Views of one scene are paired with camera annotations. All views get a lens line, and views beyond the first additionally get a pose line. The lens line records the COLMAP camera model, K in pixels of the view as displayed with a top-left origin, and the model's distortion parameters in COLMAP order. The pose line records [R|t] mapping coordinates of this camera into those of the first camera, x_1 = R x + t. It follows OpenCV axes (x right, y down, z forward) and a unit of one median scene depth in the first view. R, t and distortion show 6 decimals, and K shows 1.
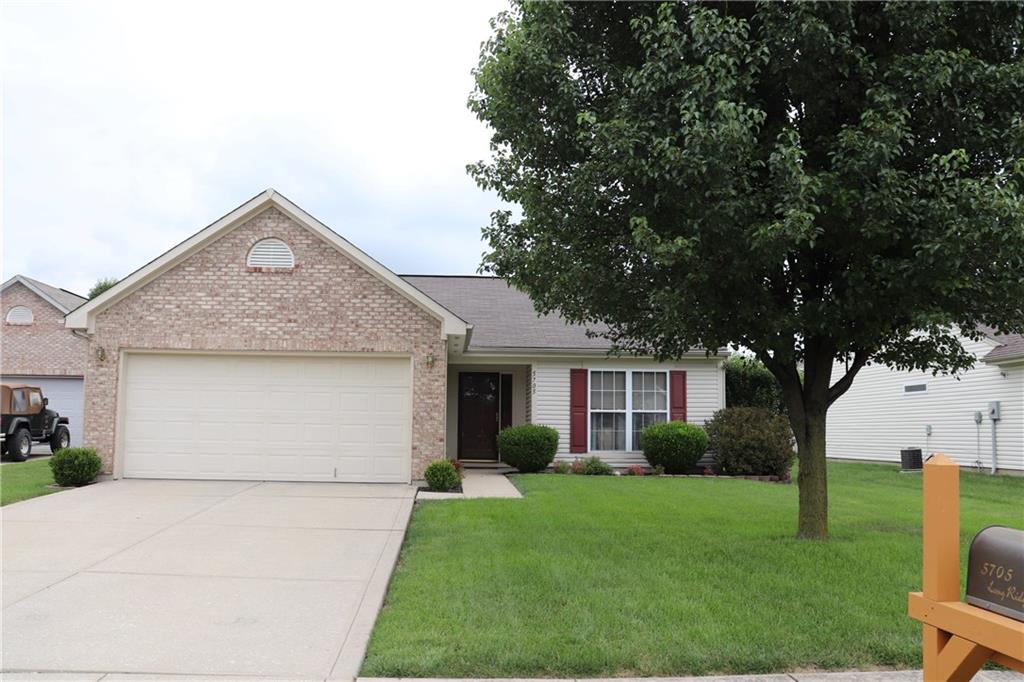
lens RADIAL K [[853.7, 0, 508.7], [0, 853.7, 340.9], [0, 0, 1]] dist [-0.168577, 0.153356]
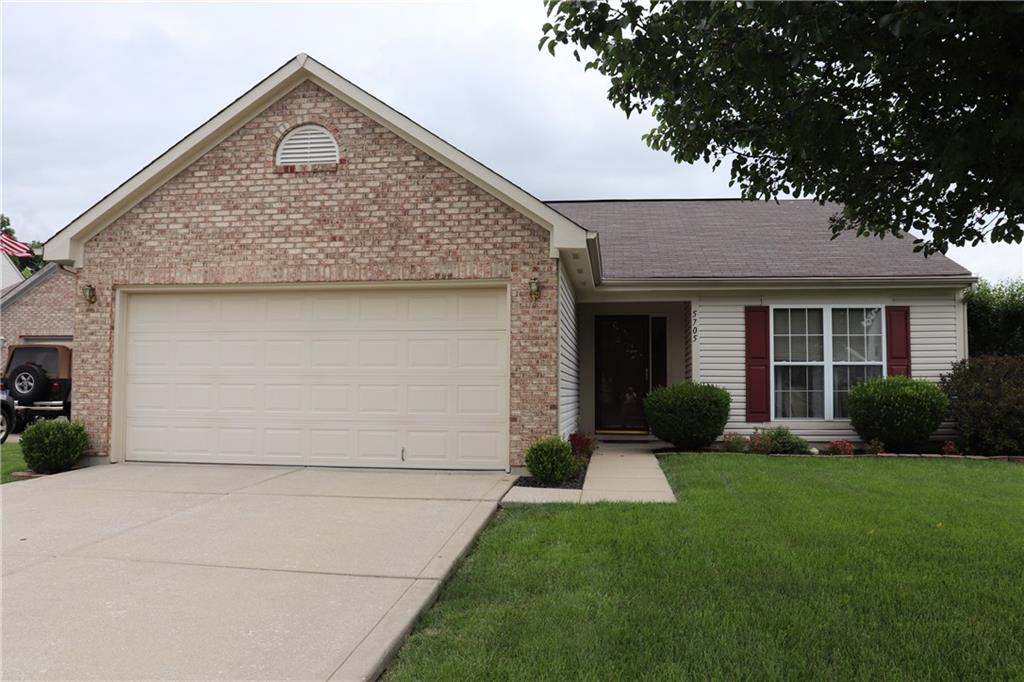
lens RADIAL K [[853.7, 0, 509.5], [0, 853.7, 337.6], [0, 0, 1]] dist [-0.168577, 0.153356]
pose [[0.981086, -0.017958, -0.192739, 0.017711], [0.025782, 0.998939, 0.038160, 0.034928], [0.191850, -0.042408, 0.980508, 0.333205]]
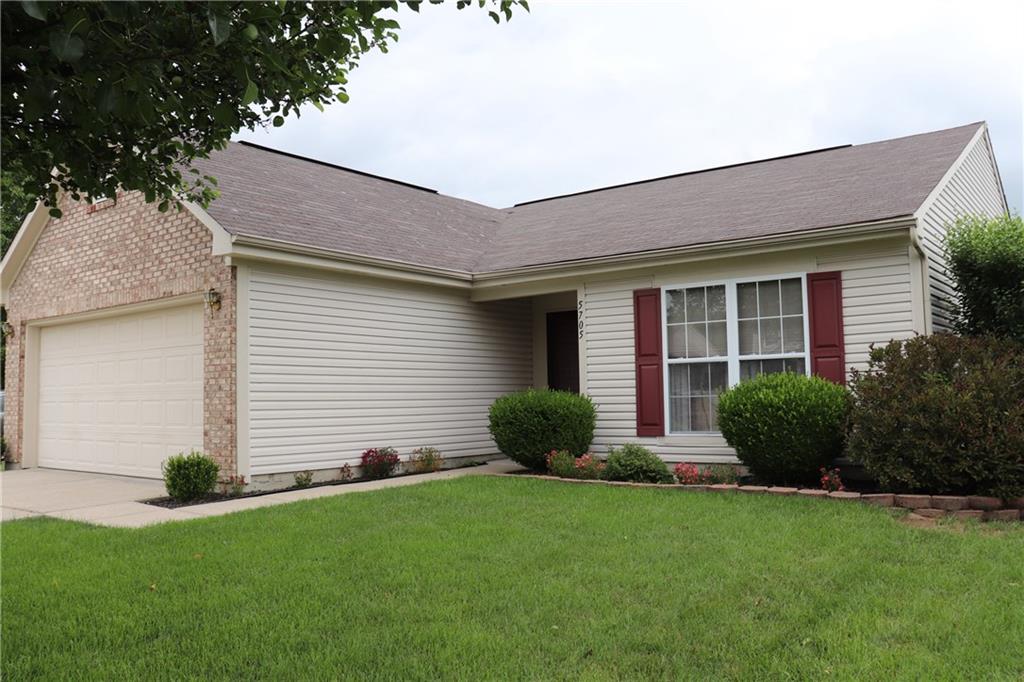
lens RADIAL K [[853.7, 0, 517.9], [0, 853.7, 337.3], [0, 0, 1]] dist [-0.168577, 0.153356]
pose [[0.752779, -0.070461, -0.654491, 0.499993], [0.094426, 0.995531, 0.001430, 0.072395], [0.651465, -0.062877, 0.756069, 0.662617]]
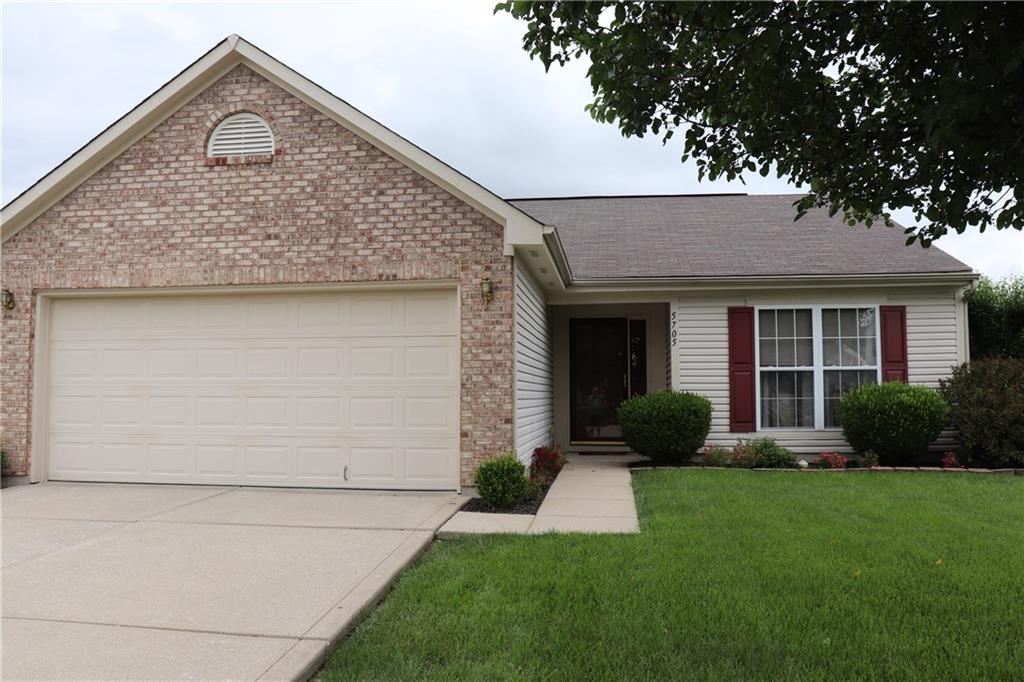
lens RADIAL K [[853.7, 0, 505.8], [0, 853.7, 337.9], [0, 0, 1]] dist [-0.168577, 0.153356]
pose [[0.980348, -0.025984, -0.195557, 0.039267], [0.033313, 0.998857, 0.034277, 0.036496], [0.194443, -0.040118, 0.980093, 0.404274]]
